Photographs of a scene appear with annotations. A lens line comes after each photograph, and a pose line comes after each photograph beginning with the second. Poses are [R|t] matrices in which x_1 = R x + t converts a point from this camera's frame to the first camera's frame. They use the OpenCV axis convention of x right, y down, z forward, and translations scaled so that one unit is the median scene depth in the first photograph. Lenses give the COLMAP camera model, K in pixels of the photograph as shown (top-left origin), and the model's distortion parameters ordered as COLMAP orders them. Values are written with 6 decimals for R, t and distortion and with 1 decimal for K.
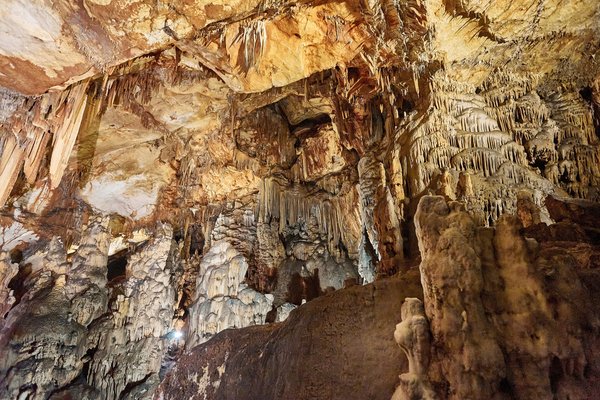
lens RADIAL K [[272.9, 0, 300.0], [0, 272.9, 200.0], [0, 0, 1]] dist [-0.001313, -0.000035]
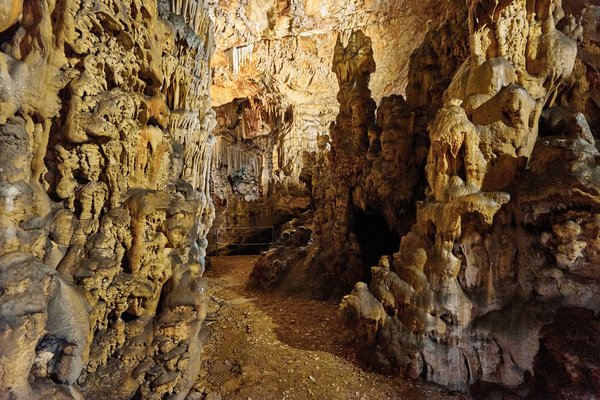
lens RADIAL K [[272.9, 0, 300.0], [0, 272.9, 200.0], [0, 0, 1]] dist [-0.001313, -0.000035]
pose [[0.990944, -0.005799, 0.134148, 0.116131], [-0.029074, 0.966099, 0.256531, -0.143114], [-0.131087, -0.258108, 0.957181, -0.497152]]
